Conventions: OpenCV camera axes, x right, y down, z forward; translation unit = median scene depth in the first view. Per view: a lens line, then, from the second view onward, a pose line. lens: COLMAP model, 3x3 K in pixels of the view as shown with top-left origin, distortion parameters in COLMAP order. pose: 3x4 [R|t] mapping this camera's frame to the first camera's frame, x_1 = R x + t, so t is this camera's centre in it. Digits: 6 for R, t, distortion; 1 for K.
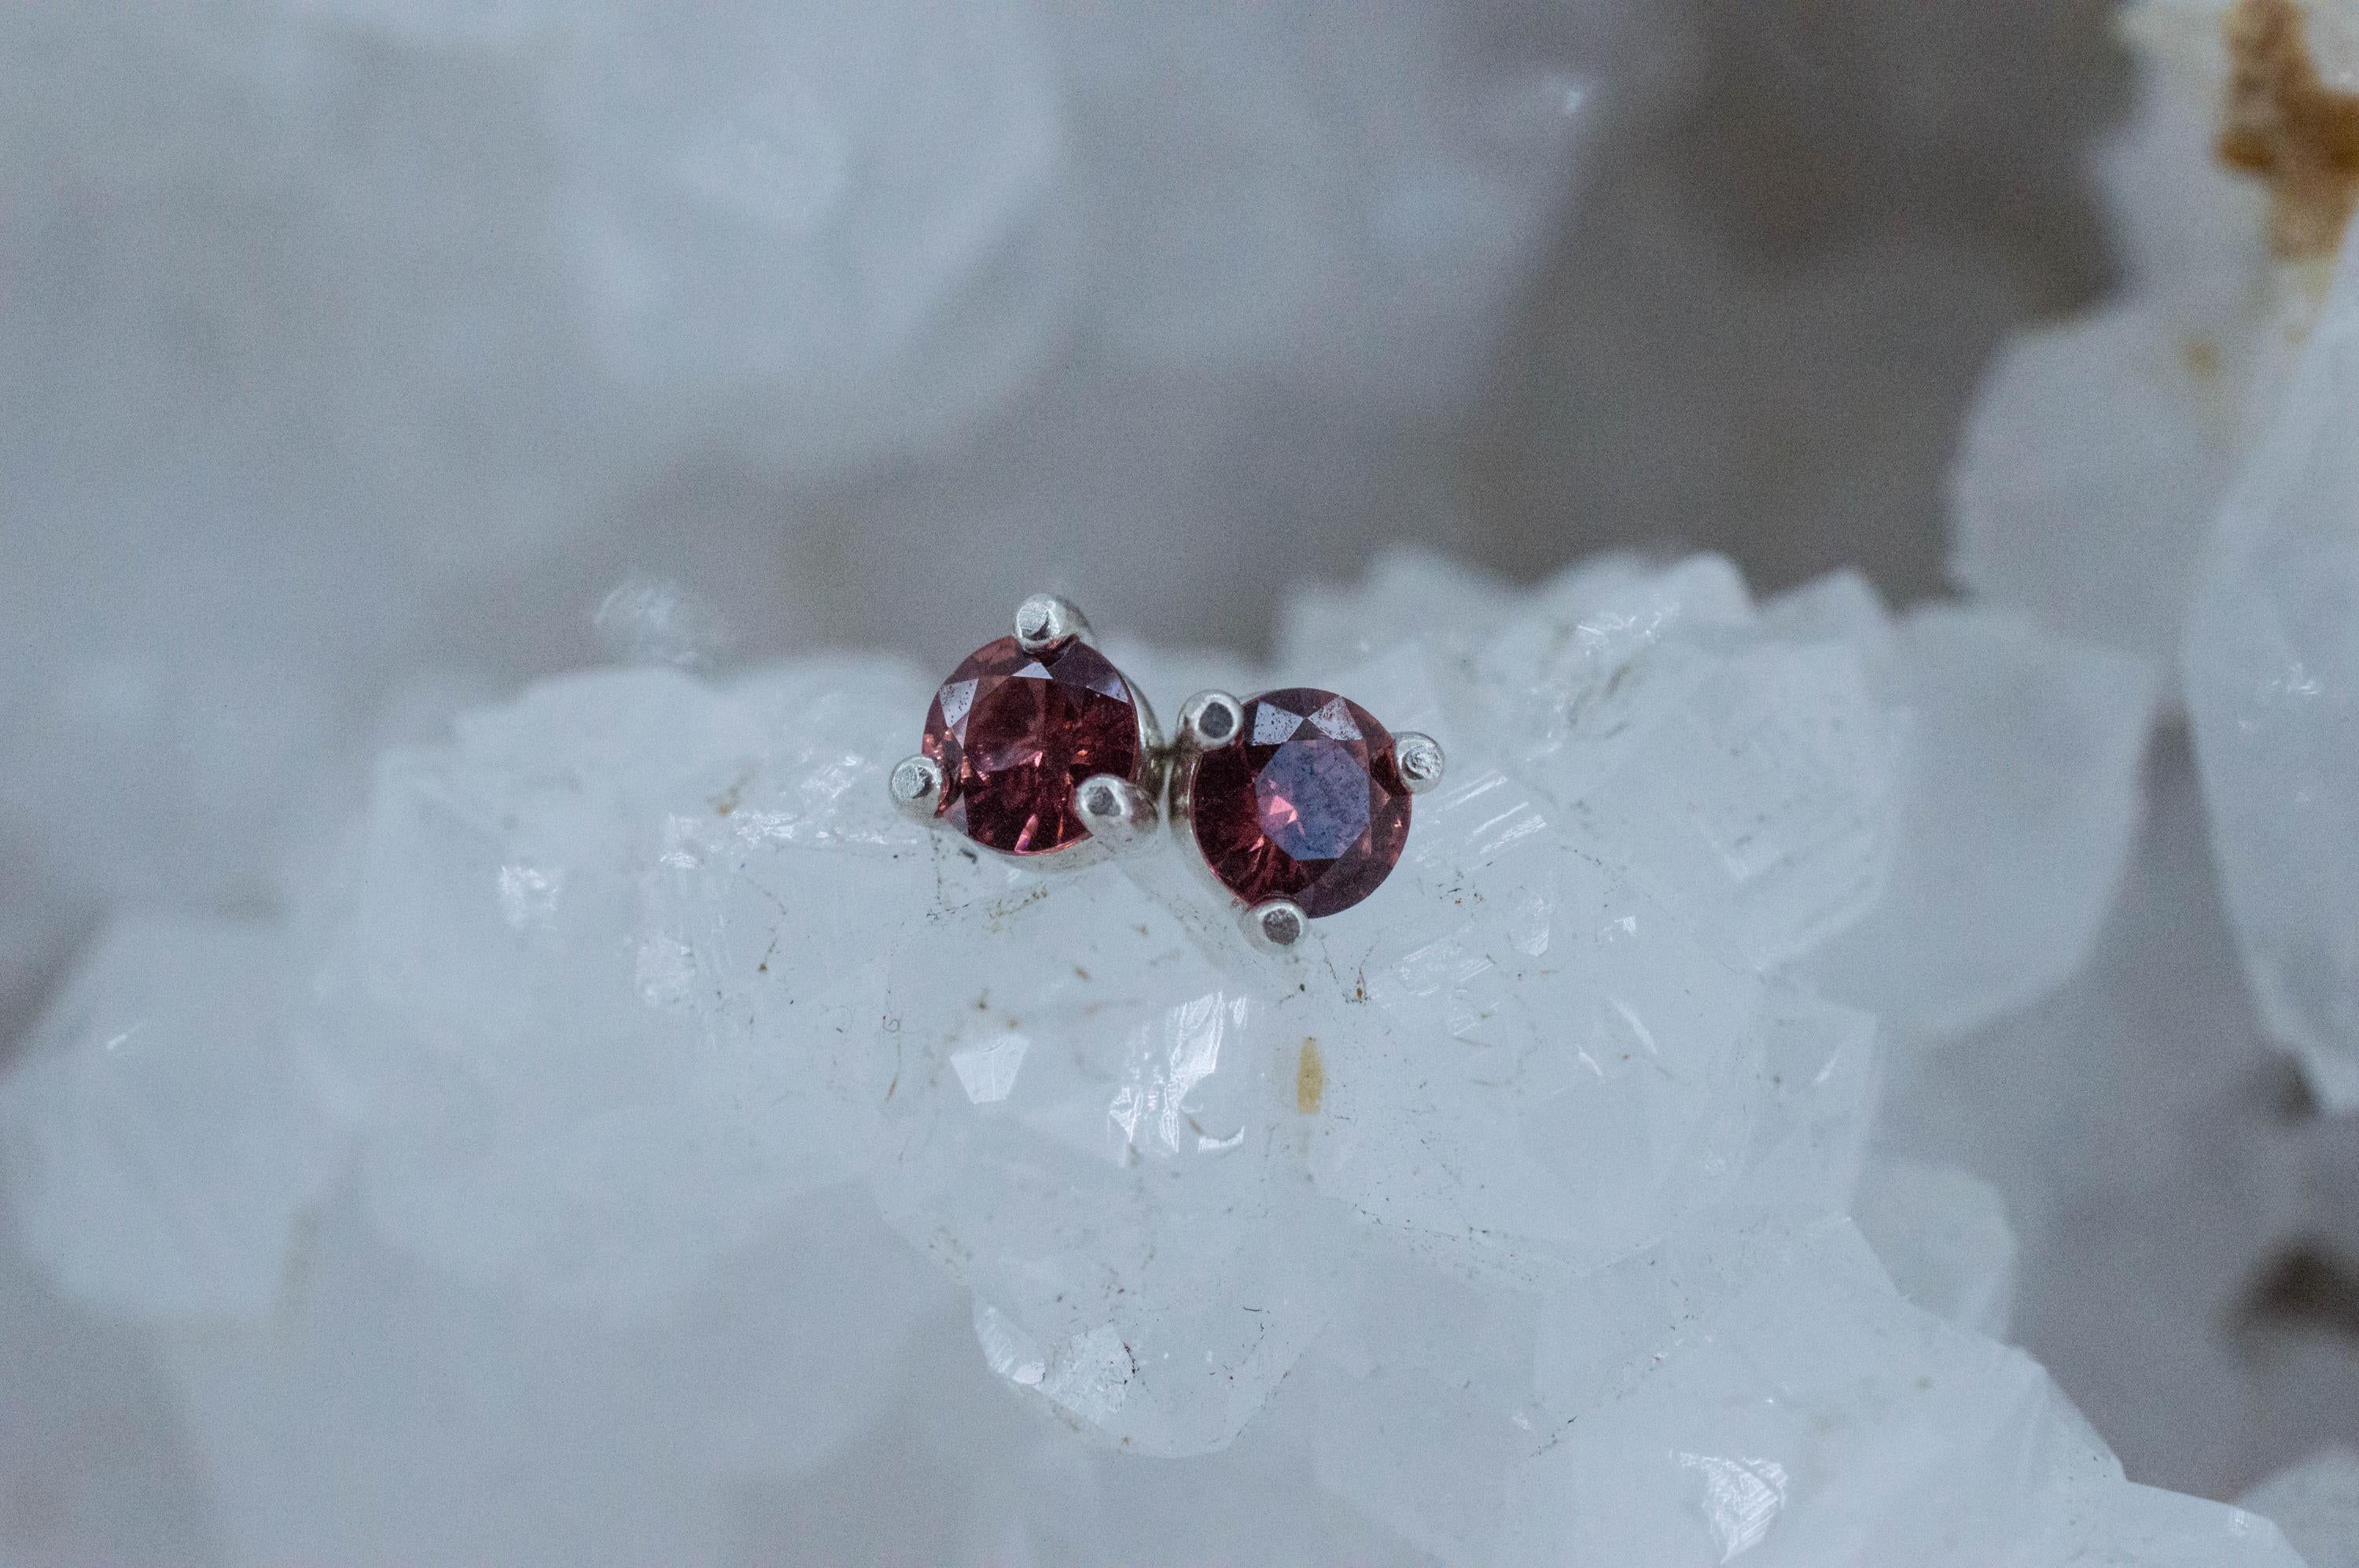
lens RADIAL K [[5743.3, 0, 1179.5], [0, 5743.3, 784.0], [0, 0, 1]] dist [0.084829, 0.623350]
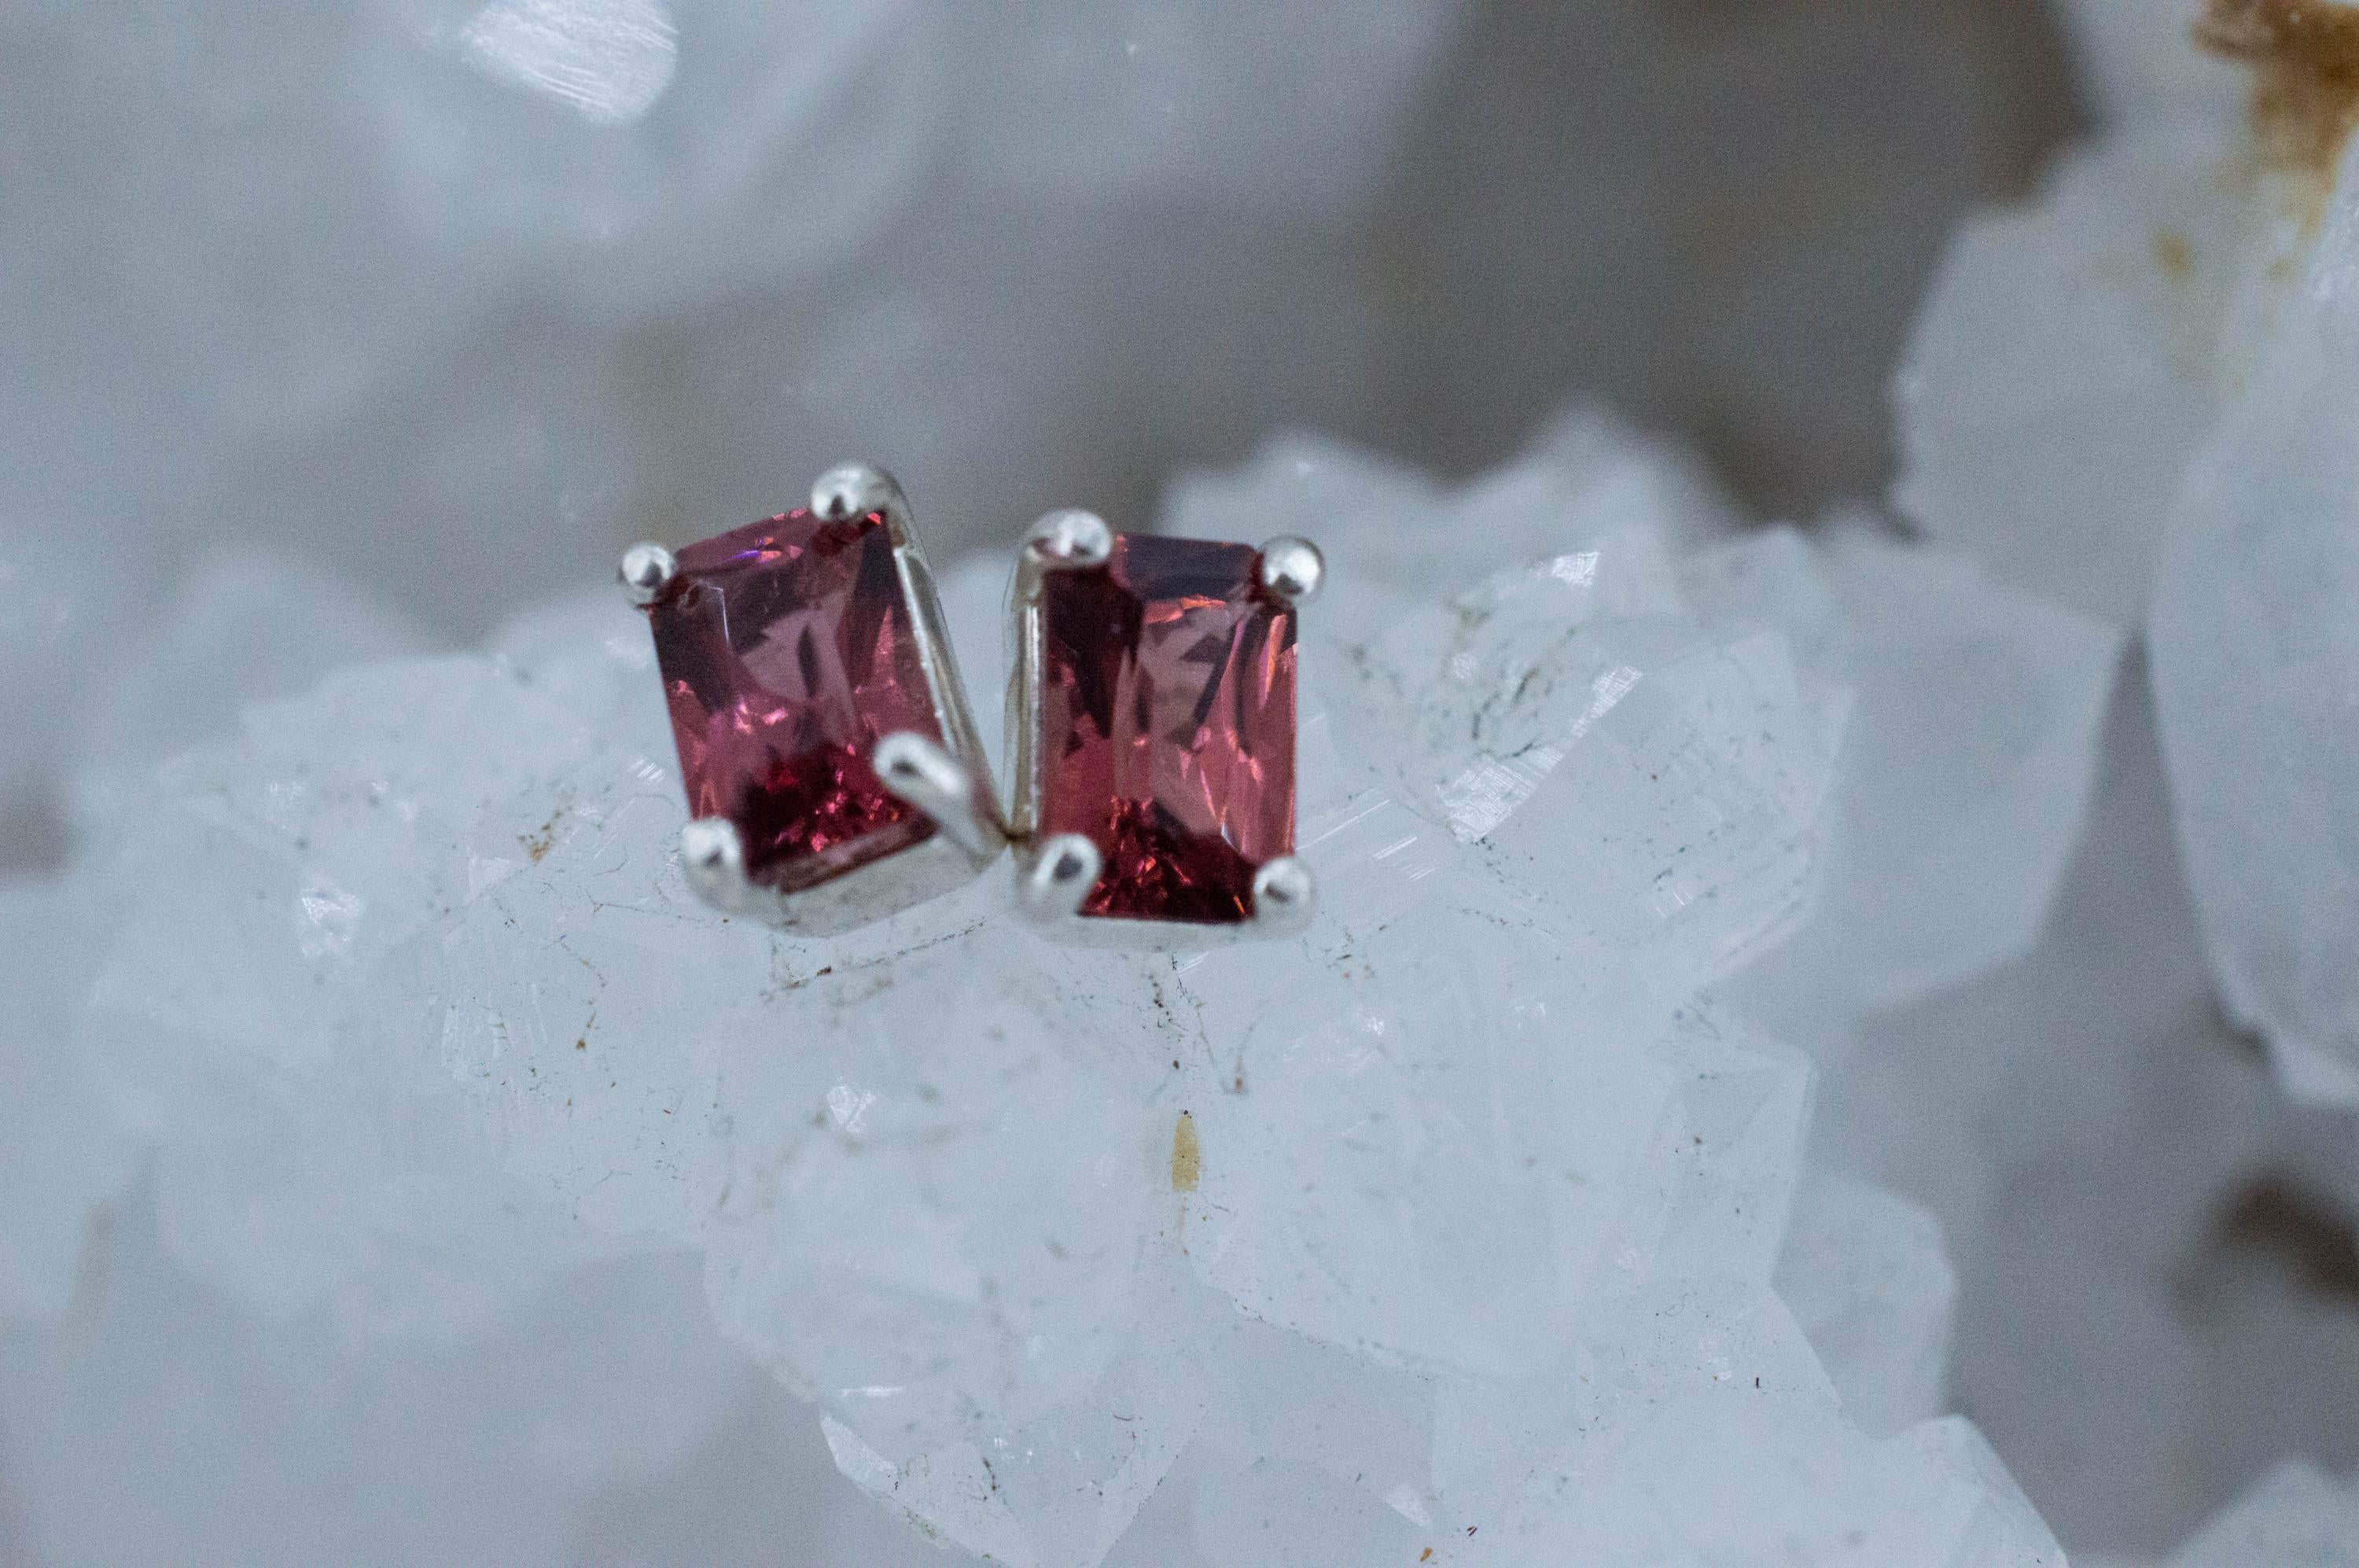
lens RADIAL K [[5743.3, 0, 1179.5], [0, 5743.3, 784.0], [0, 0, 1]] dist [0.084829, 0.623350]
pose [[0.999913, -0.007554, 0.010798, 0.012273], [0.005962, 0.990065, 0.140482, -0.134224], [-0.011752, -0.140405, 0.990024, 0.106685]]
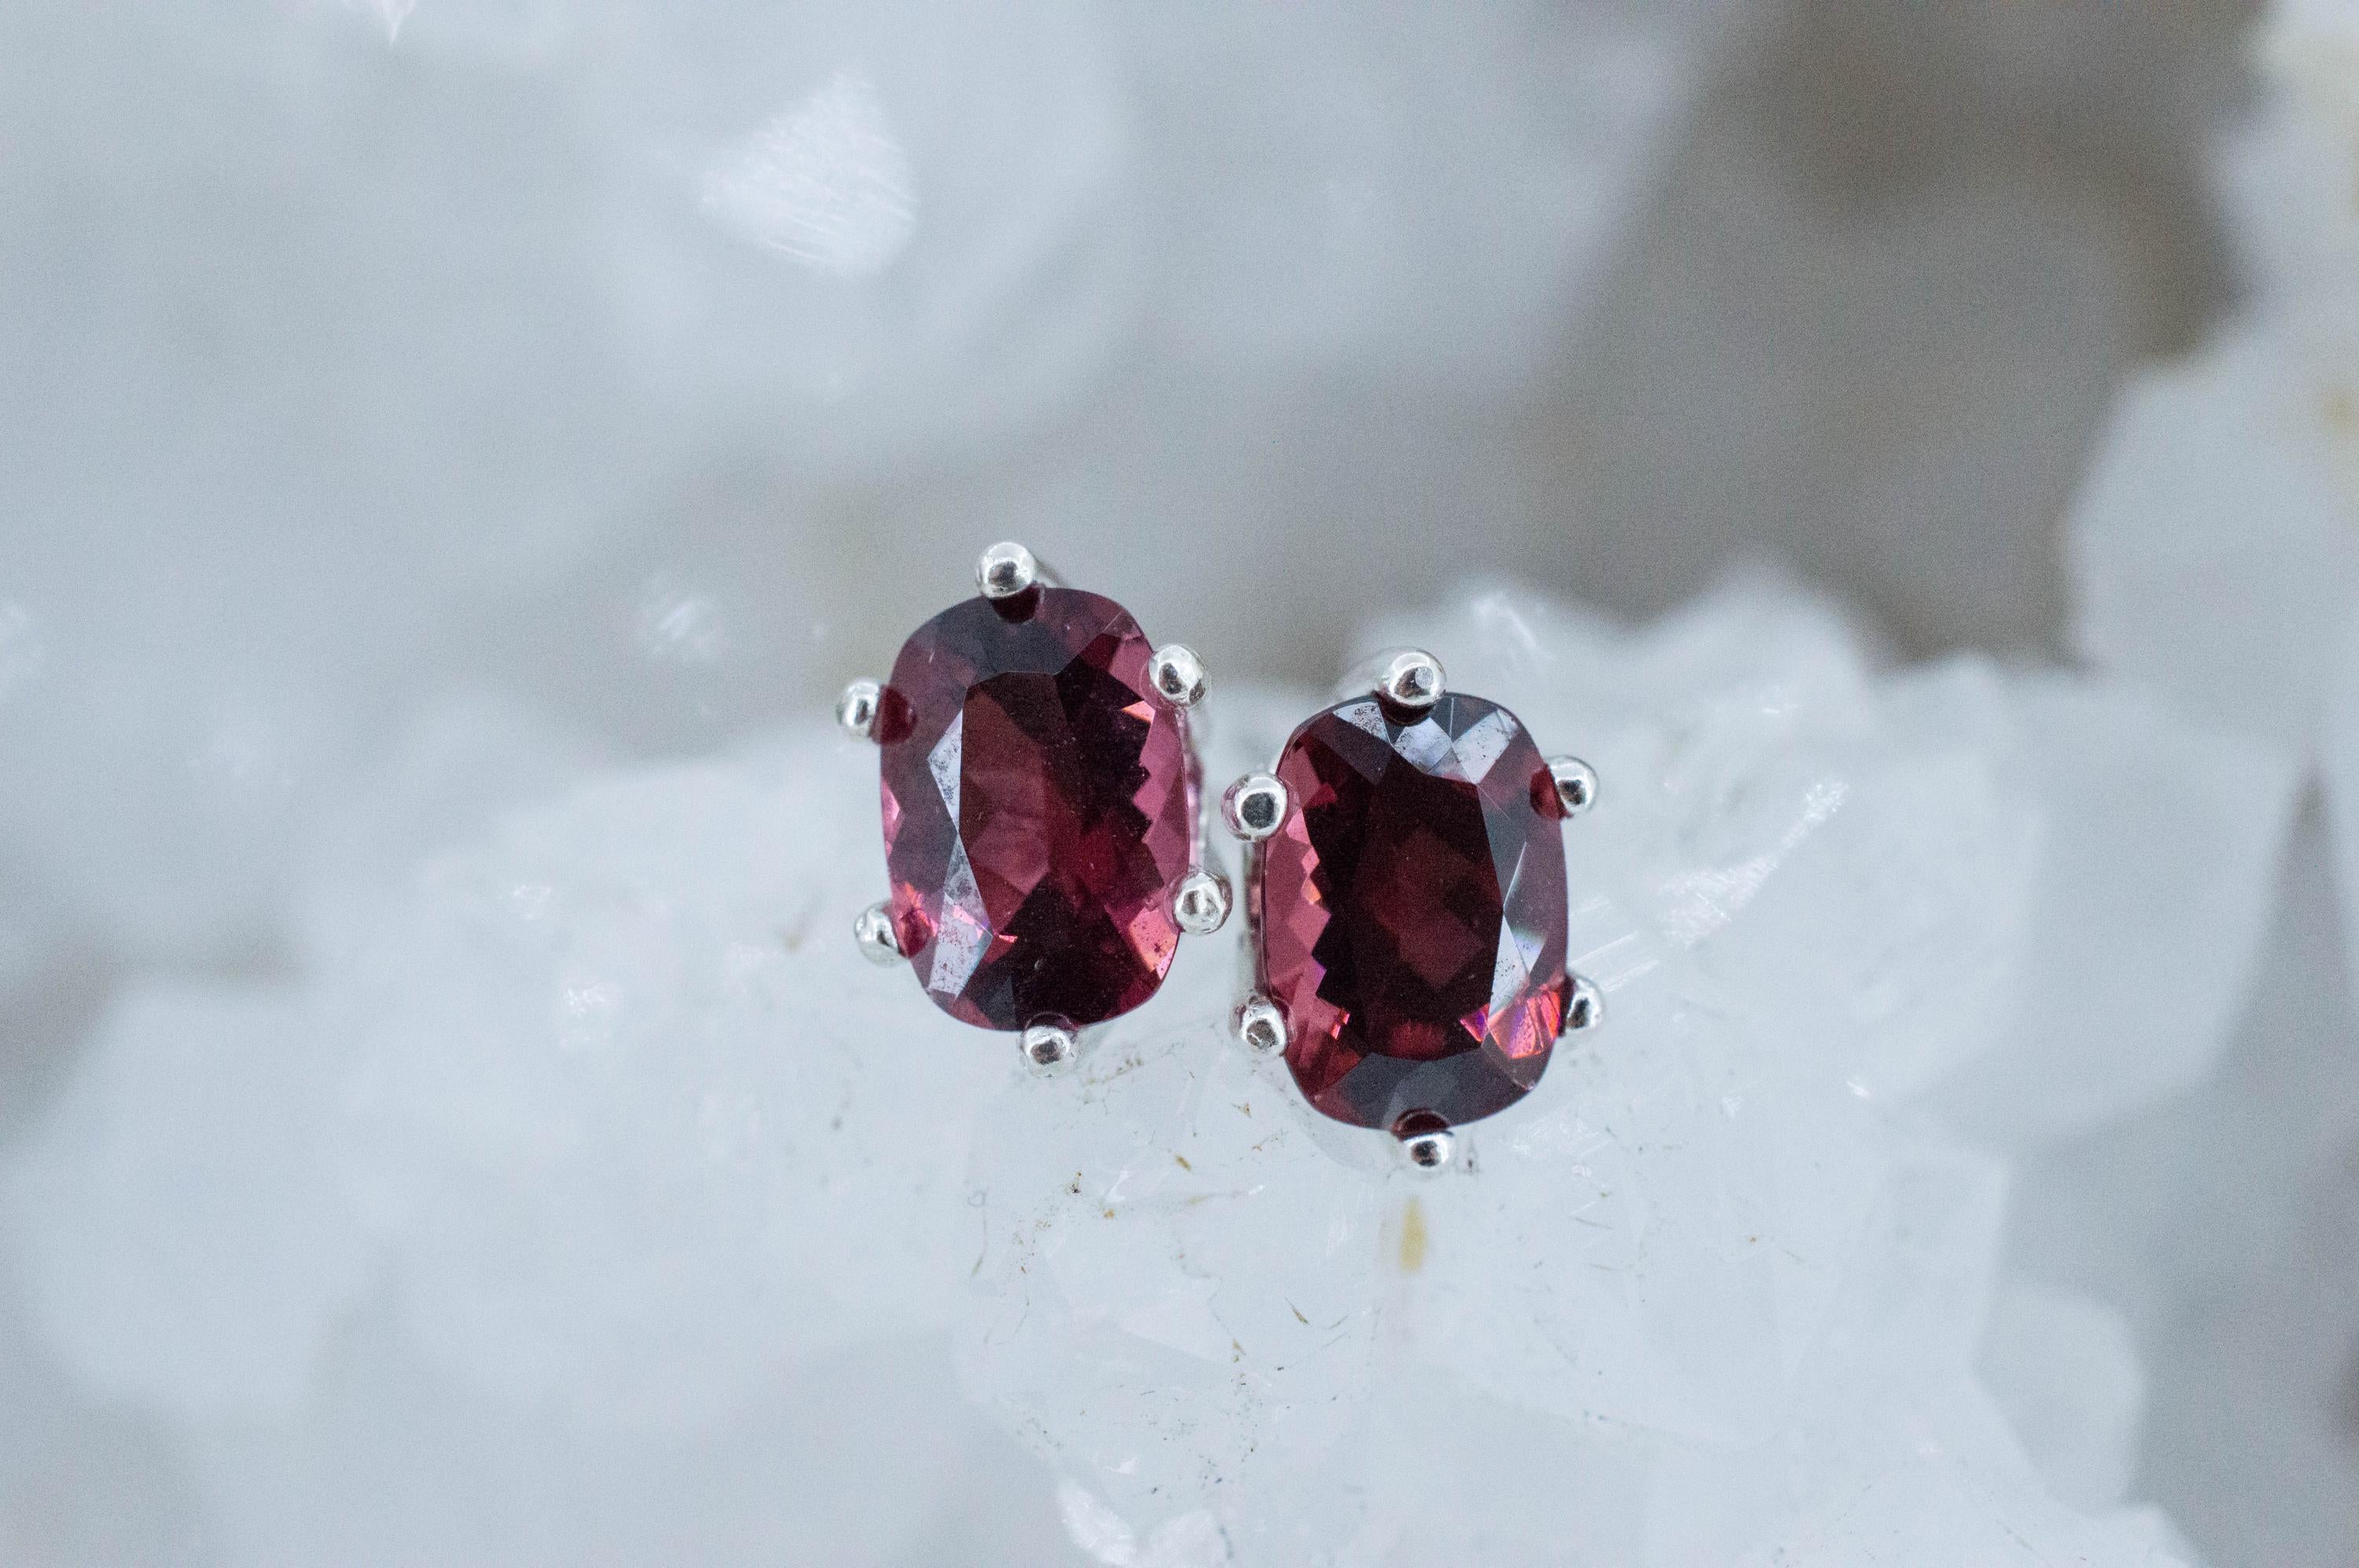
lens RADIAL K [[5743.3, 0, 1179.5], [0, 5743.3, 784.0], [0, 0, 1]] dist [0.084829, 0.623350]
pose [[0.999876, 0.003960, 0.015269, -0.030500], [-0.005200, 0.996619, 0.081993, -0.100698], [-0.014893, -0.082062, 0.996516, 0.060950]]
